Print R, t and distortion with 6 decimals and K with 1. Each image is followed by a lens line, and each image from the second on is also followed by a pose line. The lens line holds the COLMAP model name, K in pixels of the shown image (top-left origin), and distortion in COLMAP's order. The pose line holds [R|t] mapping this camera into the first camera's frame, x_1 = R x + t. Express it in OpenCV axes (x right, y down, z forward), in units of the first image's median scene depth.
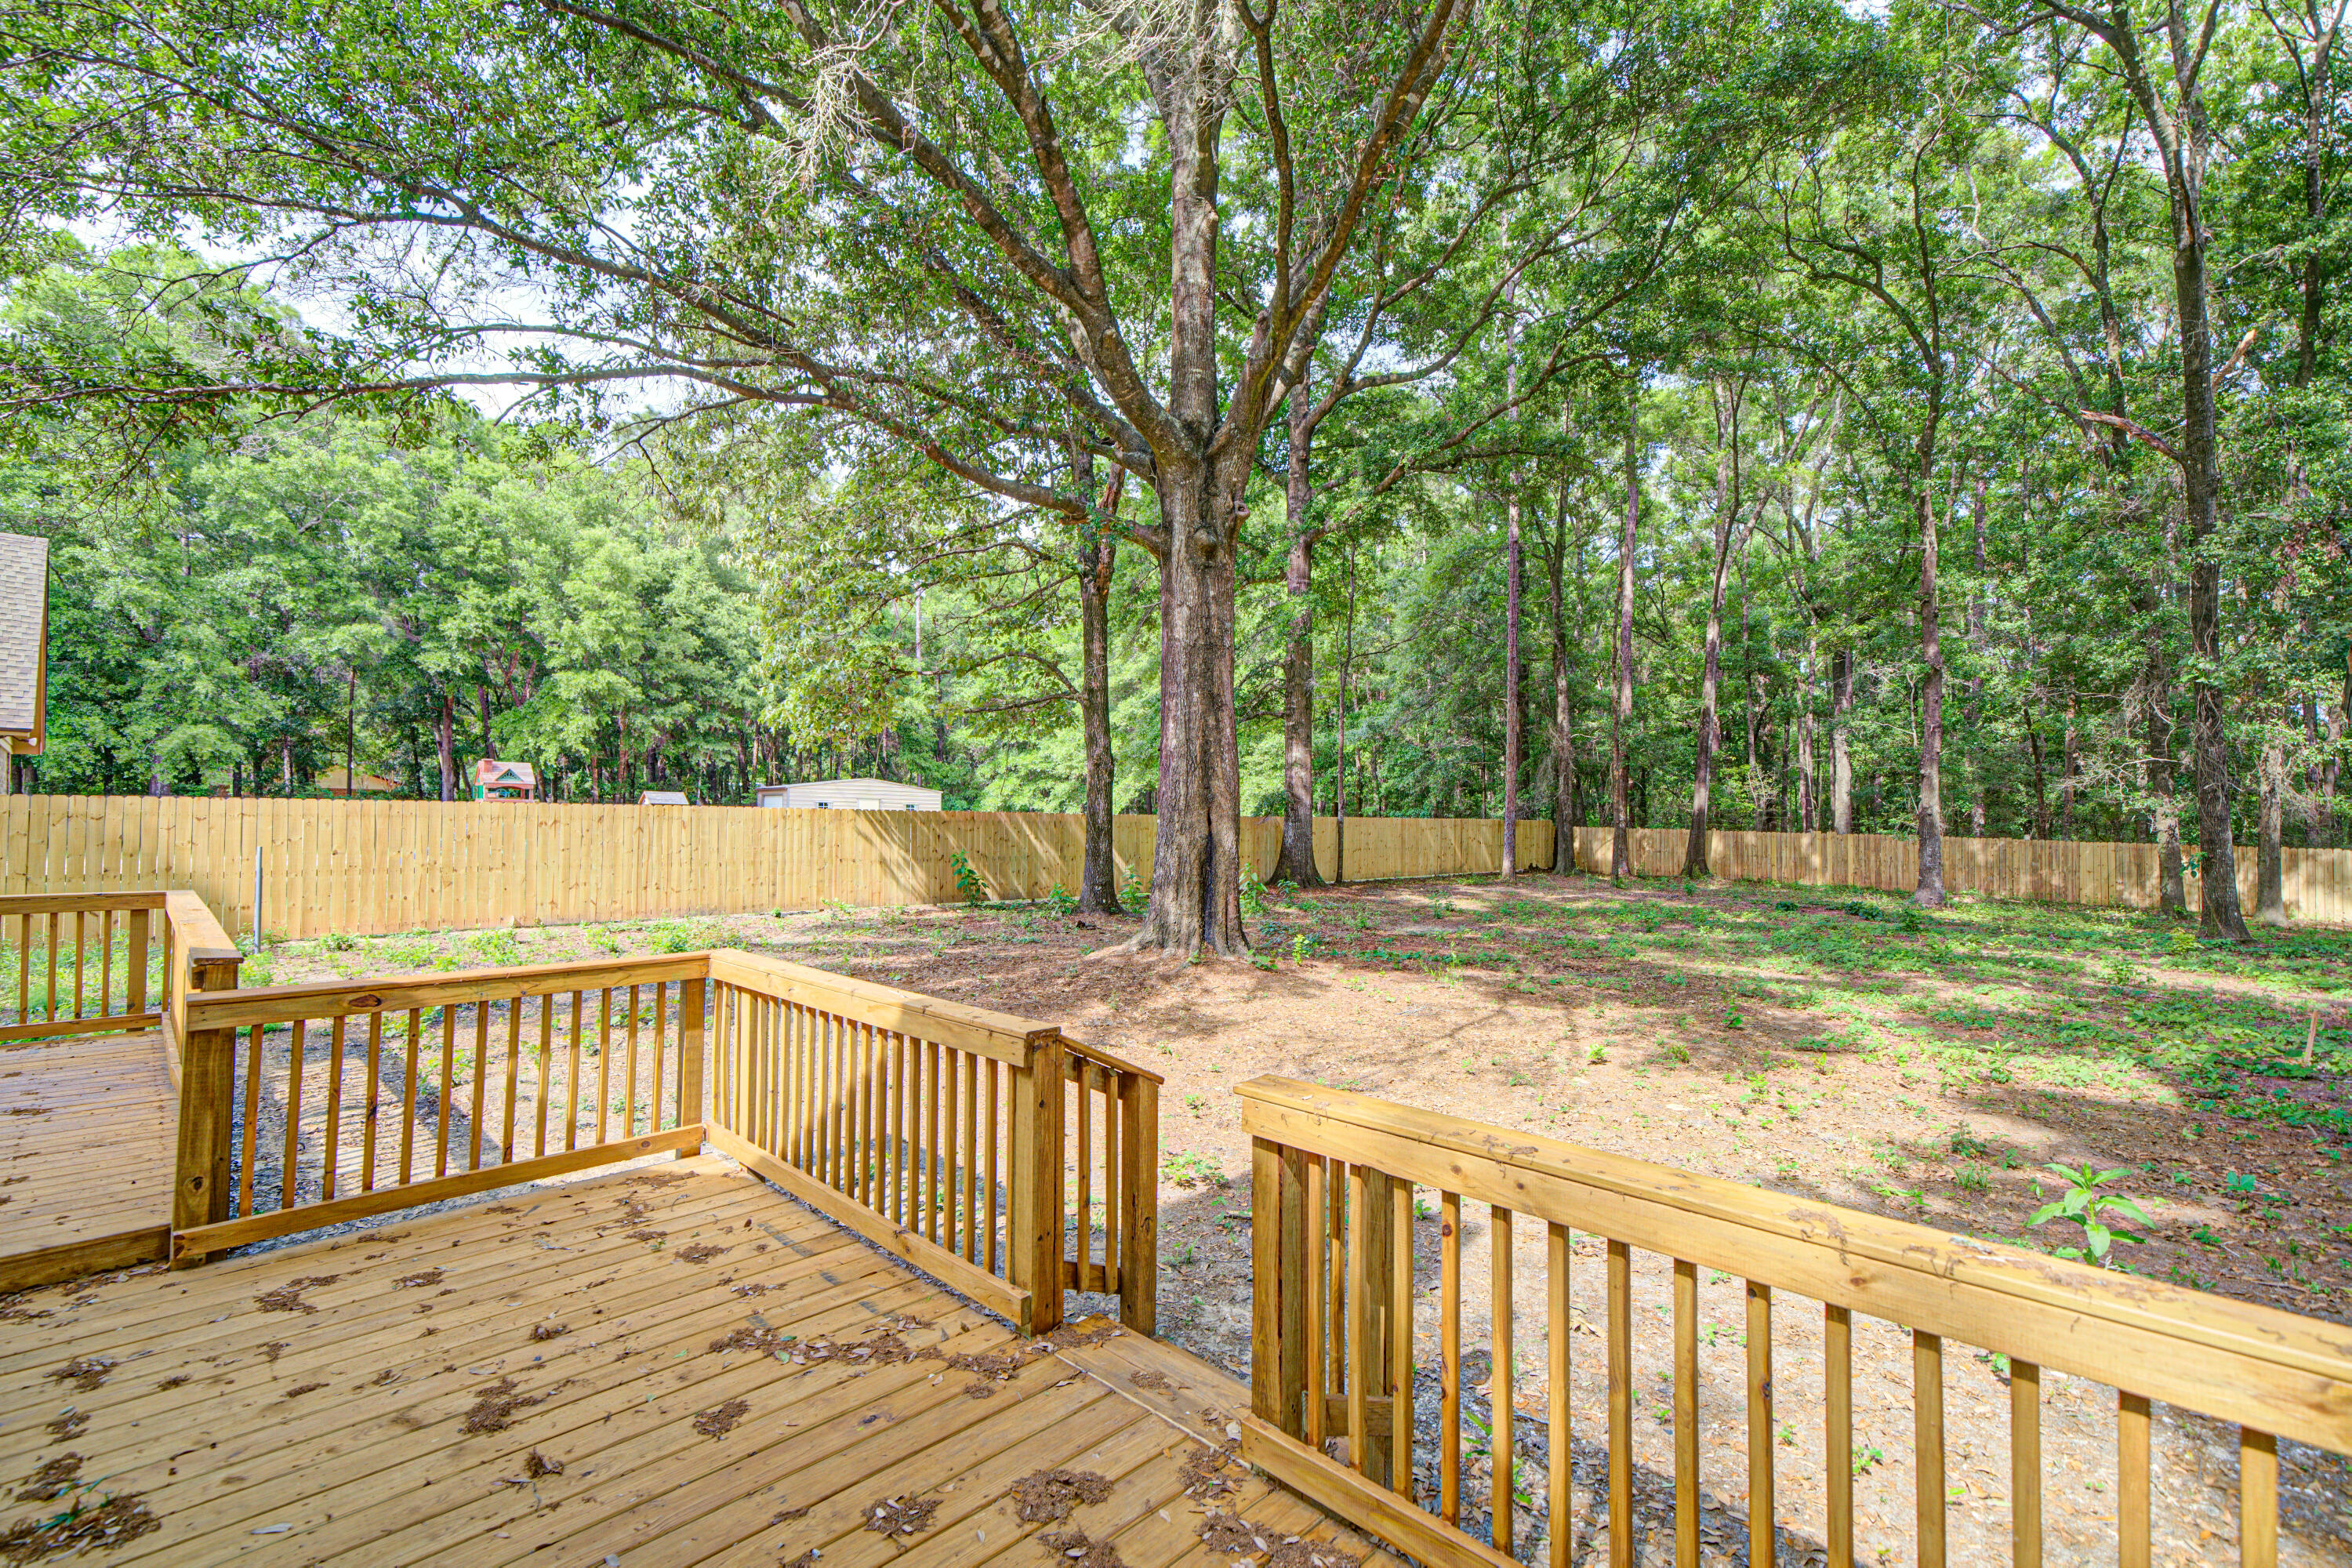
lens RADIAL K [[1036.7, 0, 1164.7], [0, 1036.7, 796.5], [0, 0, 1]] dist [-0.049355, 0.044934]
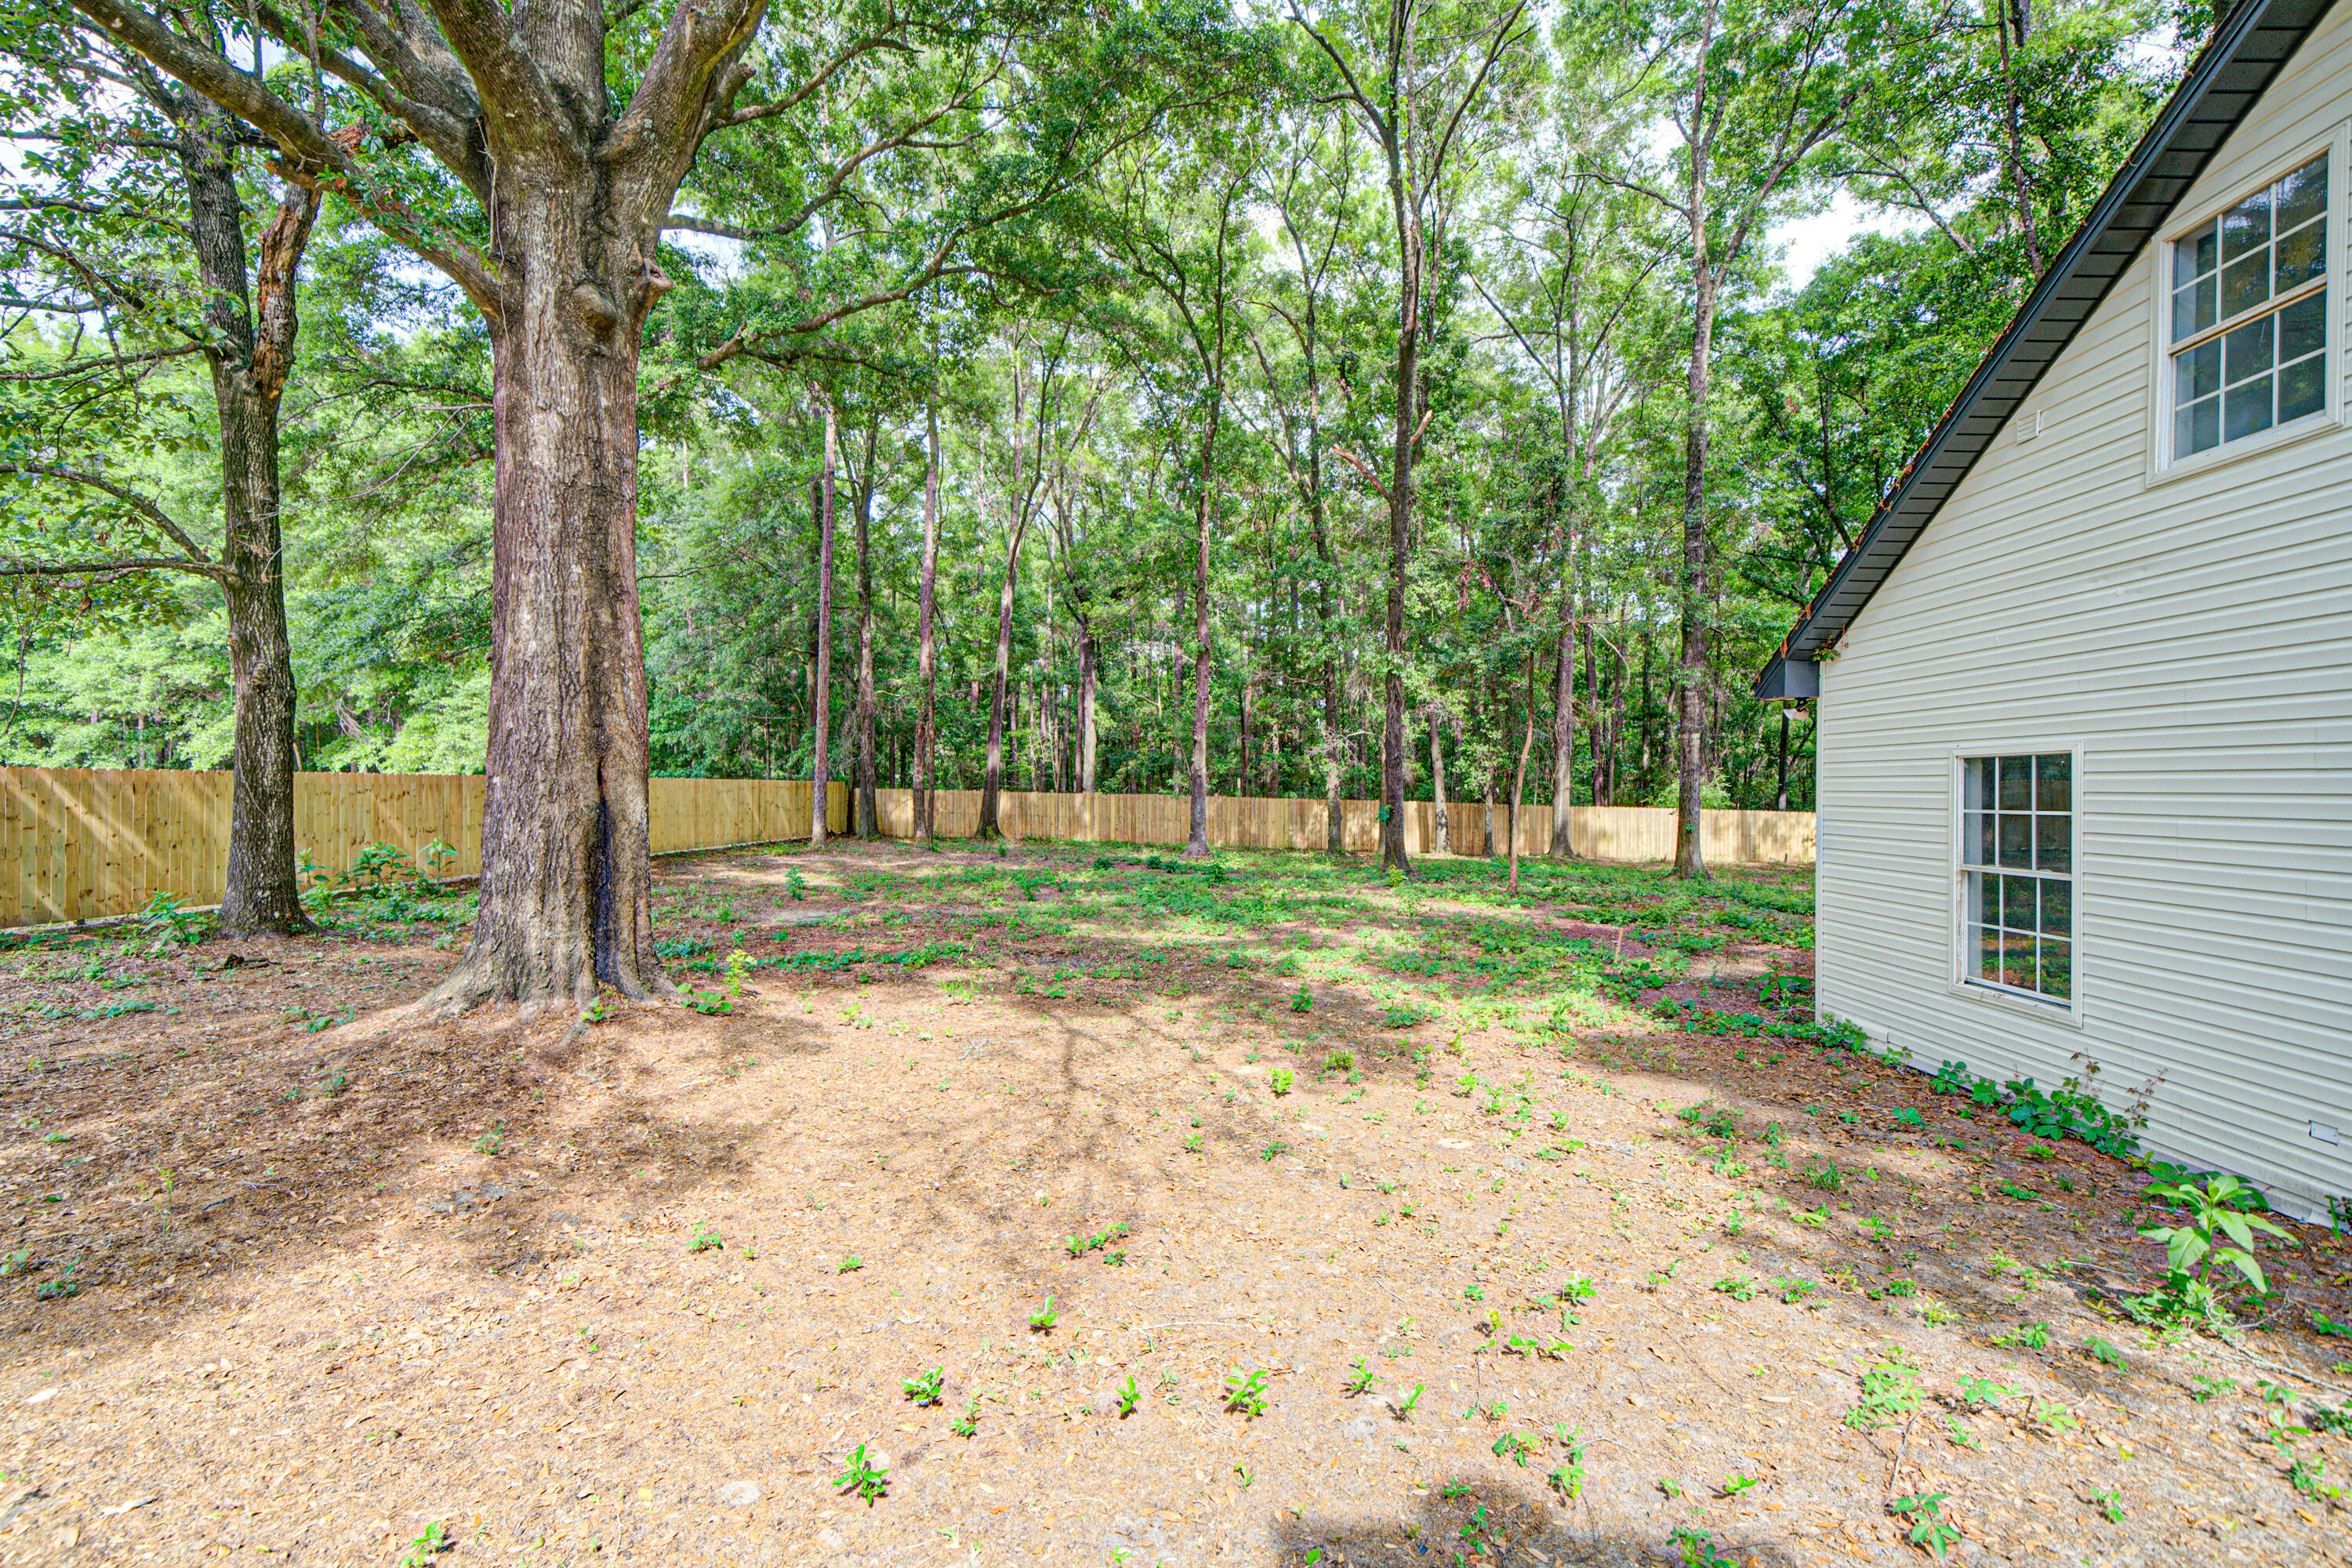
lens RADIAL K [[1036.7, 0, 1164.7], [0, 1036.7, 796.5], [0, 0, 1]] dist [-0.049355, 0.044934]
pose [[0.748577, -0.010886, 0.662958, -0.057965], [-0.013197, 0.999423, 0.031312, 0.005679], [-0.662916, -0.032188, 0.748001, 0.181447]]
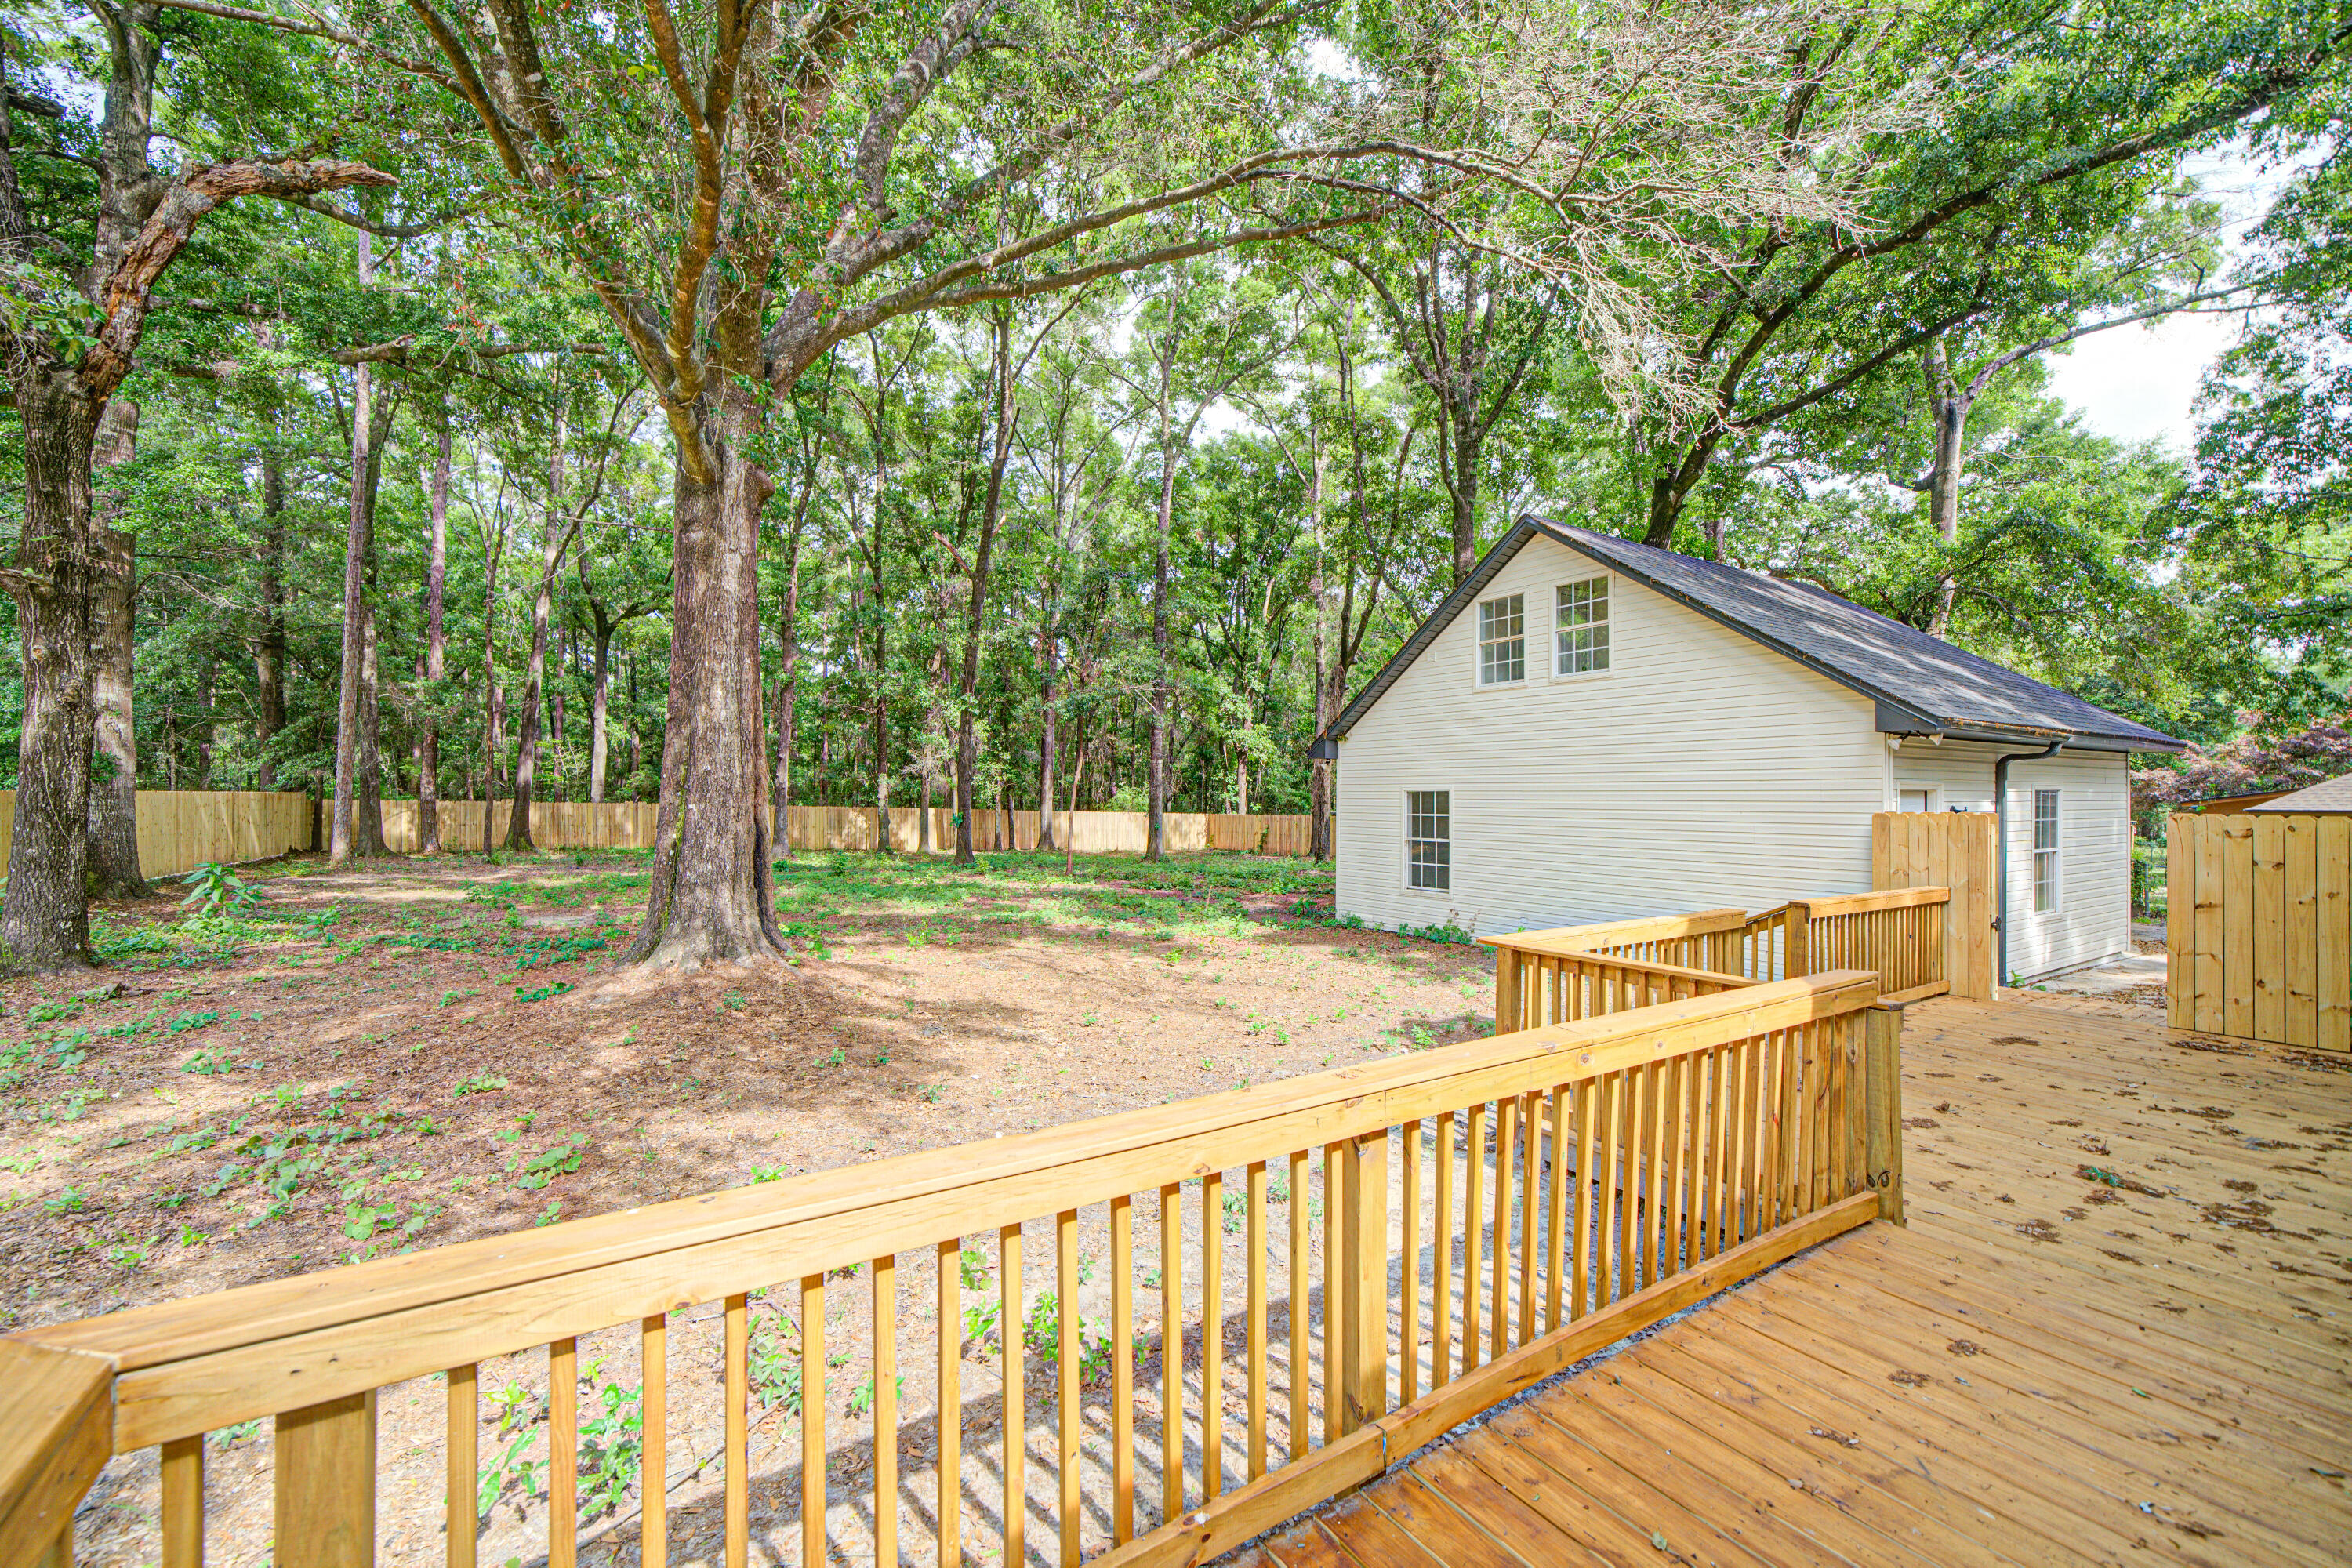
lens RADIAL K [[930.9, 0, 1176.6], [0, 930.9, 800.1], [0, 0, 1]] dist [0.016435, 0.000161]
pose [[0.247054, -0.012639, 0.968919, -0.345331], [-0.022938, 0.999558, 0.018887, -0.002043], [-0.968730, -0.026891, 0.246655, 0.248987]]
